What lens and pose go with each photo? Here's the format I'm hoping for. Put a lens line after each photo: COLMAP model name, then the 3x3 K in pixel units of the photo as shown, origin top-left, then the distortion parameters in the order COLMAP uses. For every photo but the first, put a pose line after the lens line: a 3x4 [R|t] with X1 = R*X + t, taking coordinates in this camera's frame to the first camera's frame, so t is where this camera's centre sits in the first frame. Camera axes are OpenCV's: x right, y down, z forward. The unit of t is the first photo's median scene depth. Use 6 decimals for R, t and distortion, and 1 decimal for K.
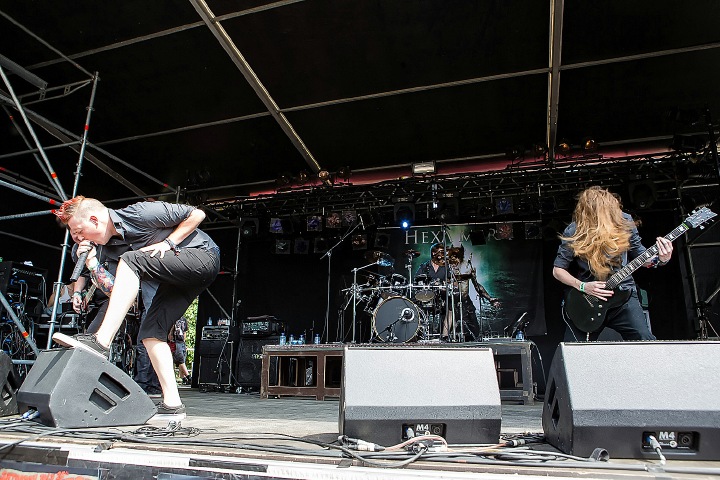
lens RADIAL K [[497.8, 0, 360.2], [0, 497.8, 242.4], [0, 0, 1]] dist [-0.087710, 0.052696]
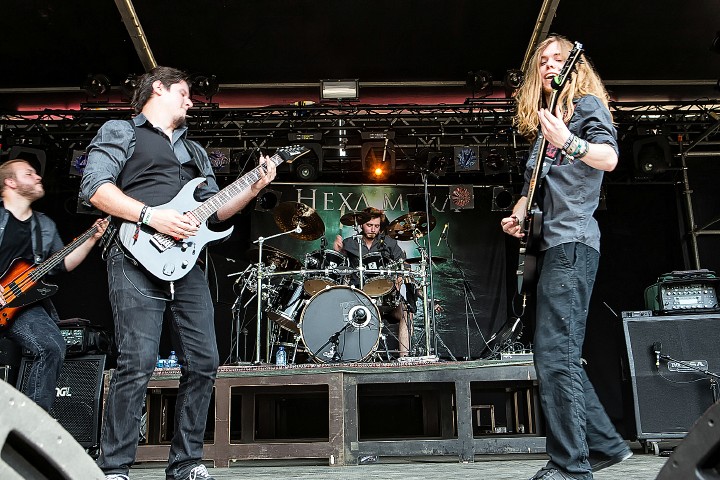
lens RADIAL K [[720.3, 0, 364.2], [0, 720.3, 238.1], [0, 0, 1]] dist [-0.035179, 0.000000]
pose [[0.947123, 0.047945, 0.317269, -0.154616], [-0.052376, 0.998613, 0.005448, 0.039070], [-0.316568, -0.021777, 0.948320, 0.148460]]
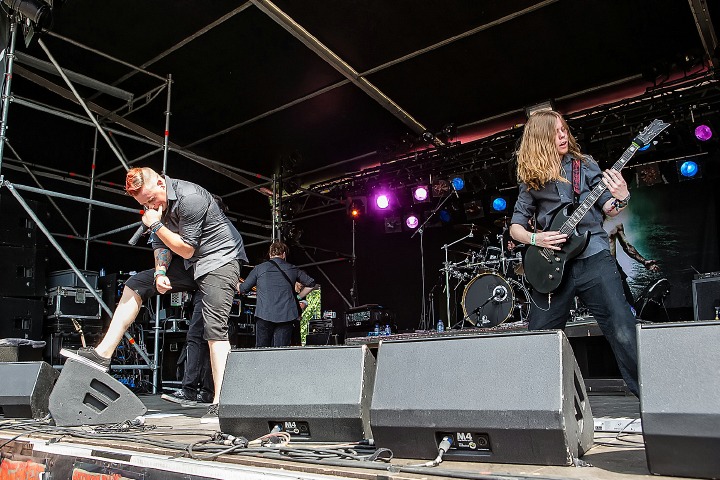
lens RADIAL K [[592.0, 0, 362.1], [0, 592.0, 238.1], [0, 0, 1]] dist [-0.063043, 0.028291]
pose [[0.937154, -0.106975, -0.332113, 0.189463], [0.124123, 0.991789, 0.030791, -0.008939], [0.326092, -0.070079, 0.942737, -0.024381]]
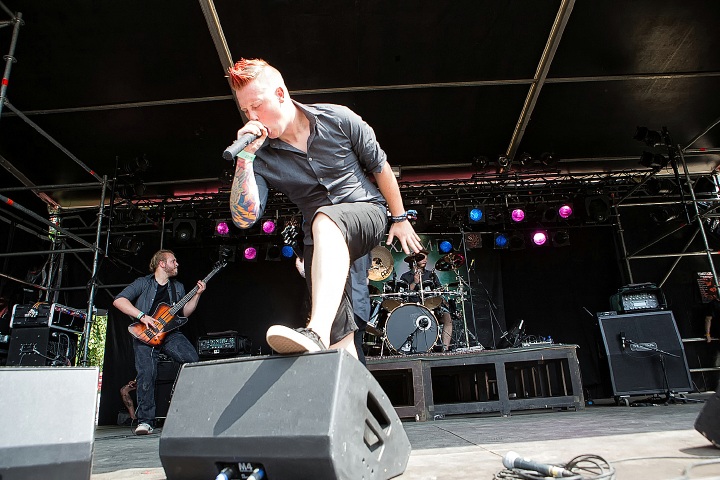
lens RADIAL K [[497.8, 0, 365.1], [0, 497.8, 243.7], [0, 0, 1]] dist [-0.087710, 0.052696]
pose [[0.955848, 0.027387, 0.292583, -0.237466], [-0.014747, 0.998864, -0.045321, 0.037217], [-0.293492, 0.039005, 0.955166, 0.134922]]
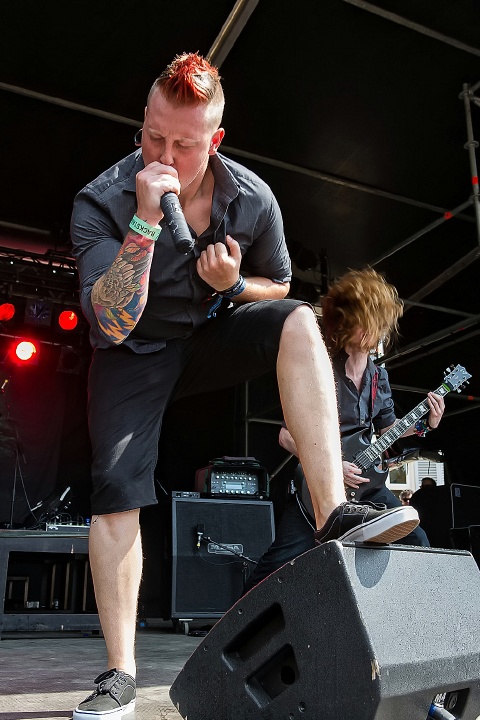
lens RADIAL K [[758.5, 0, 242.7], [0, 758.5, 366.0], [0, 0, 1]] dist [-0.013383, 0.000000]
pose [[0.717061, 0.192627, 0.669865, -0.169524], [-0.182570, 0.979406, -0.086206, 0.031922], [-0.672675, -0.060482, 0.737462, 0.135728]]
